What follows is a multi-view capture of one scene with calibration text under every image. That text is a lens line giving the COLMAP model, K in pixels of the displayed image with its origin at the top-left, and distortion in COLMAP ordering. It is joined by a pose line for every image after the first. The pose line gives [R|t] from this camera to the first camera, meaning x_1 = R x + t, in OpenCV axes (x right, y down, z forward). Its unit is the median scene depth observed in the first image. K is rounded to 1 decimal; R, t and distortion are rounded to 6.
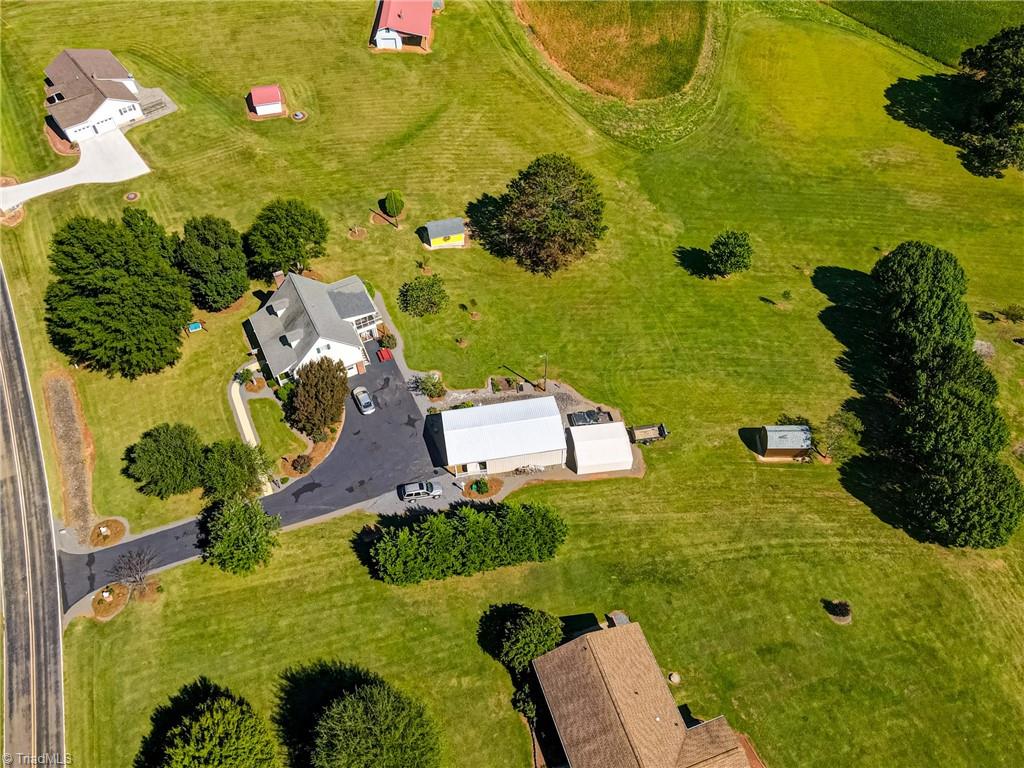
lens RADIAL K [[821.3, 0, 512.9], [0, 821.3, 345.8], [0, 0, 1]] dist [-0.005265, 0.038549]
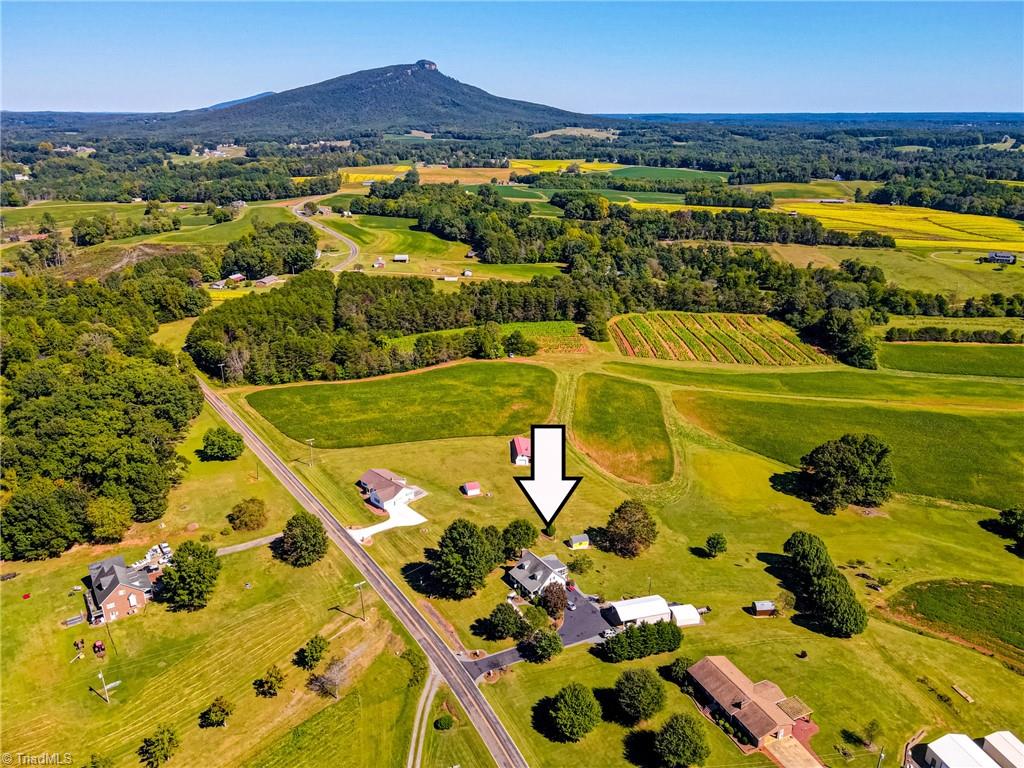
lens RADIAL K [[751.2, 0, 513.6], [0, 751.2, 382.5], [0, 0, 1]] dist [-0.004844, 0.040399]
pose [[0.995133, -0.020584, 0.096372, -0.470567], [0.065206, 0.870781, -0.487328, 0.473683], [-0.073888, 0.491240, 0.867885, -0.912023]]
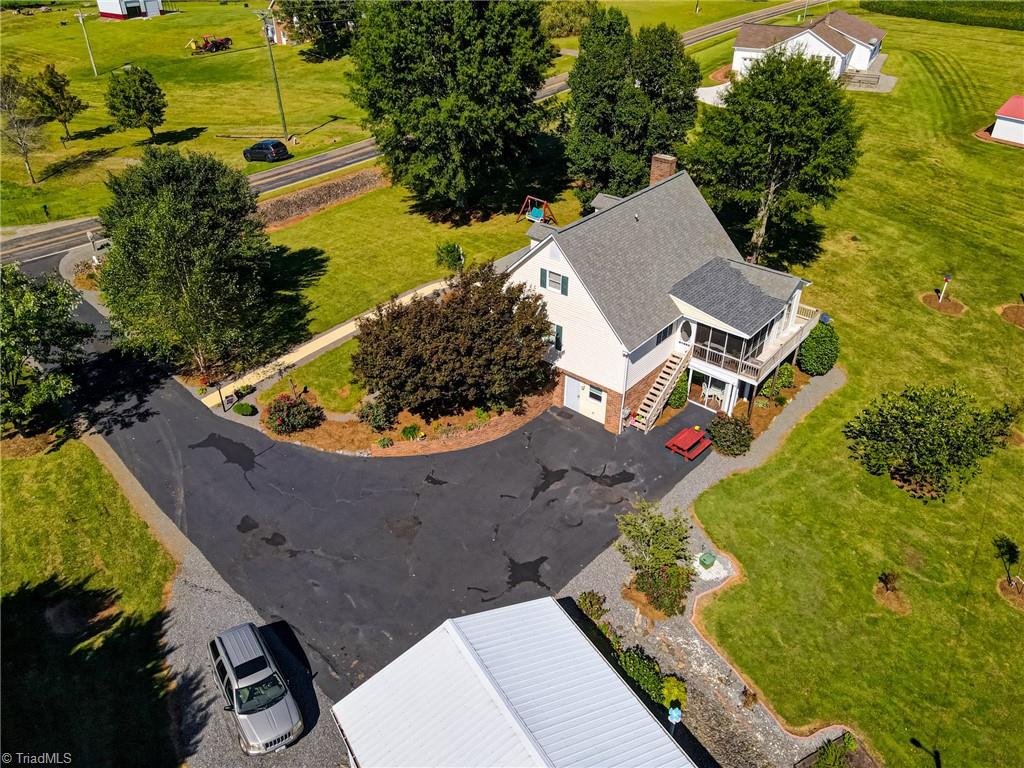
lens RADIAL K [[751.2, 0, 513.6], [0, 751.2, 382.5], [0, 0, 1]] dist [-0.004844, 0.040399]
pose [[0.385472, 0.518708, -0.763121, 0.058044], [-0.706640, 0.697774, 0.117348, 0.008090], [0.593355, 0.494018, 0.635512, 0.709792]]
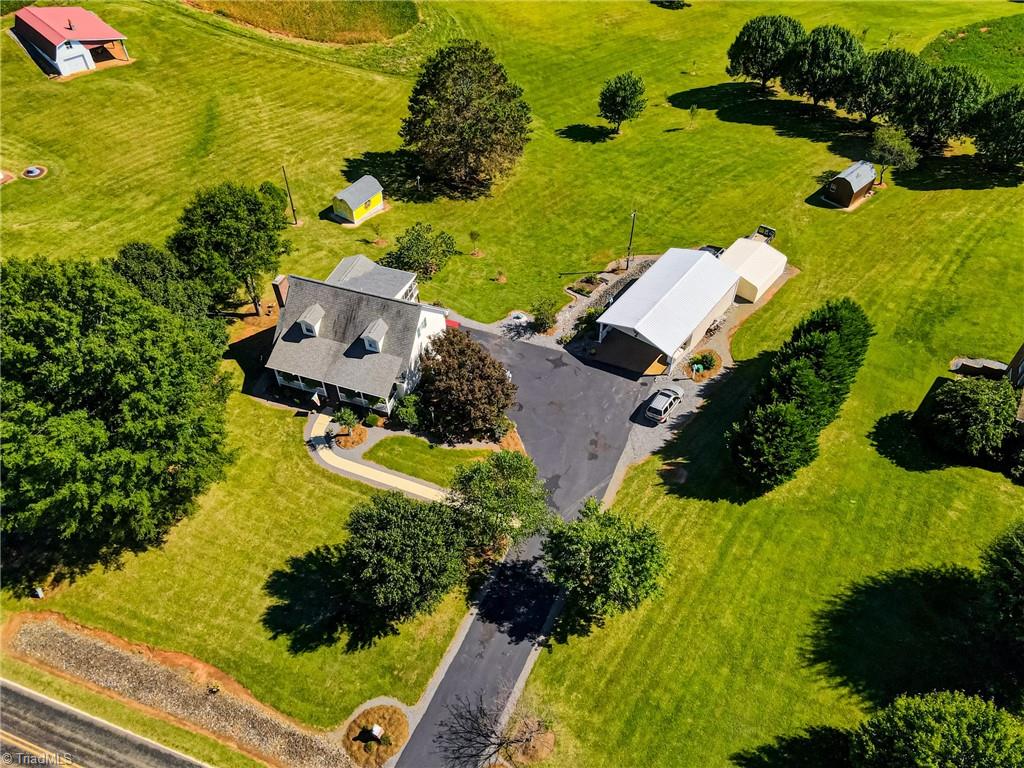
lens RADIAL K [[751.2, 0, 513.6], [0, 751.2, 382.5], [0, 0, 1]] dist [-0.004844, 0.040399]
pose [[0.730336, -0.495276, 0.470437, -0.446600], [0.518787, 0.850187, 0.089678, 0.023839], [-0.444375, 0.178561, 0.877865, 0.385856]]
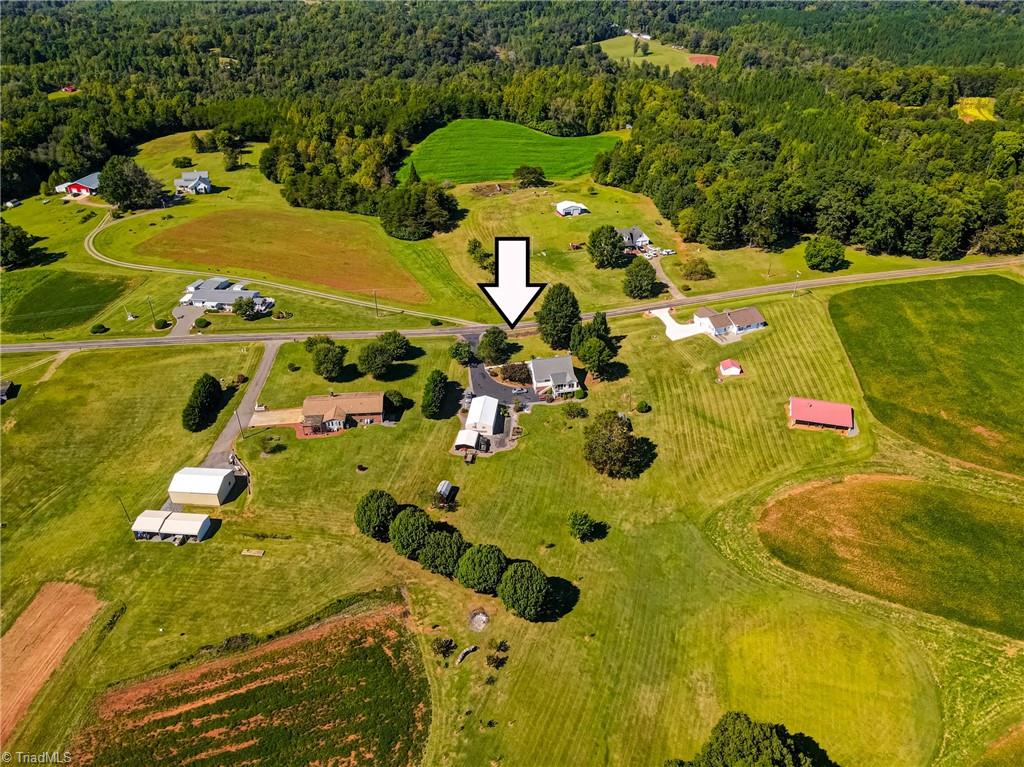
lens RADIAL K [[751.2, 0, 513.6], [0, 751.2, 382.0], [0, 0, 1]] dist [-0.004844, 0.040399]
pose [[-0.260769, 0.522296, -0.811915, 1.520606], [-0.725390, 0.448946, 0.521782, -1.029269], [0.637031, 0.725020, 0.261797, 0.358565]]
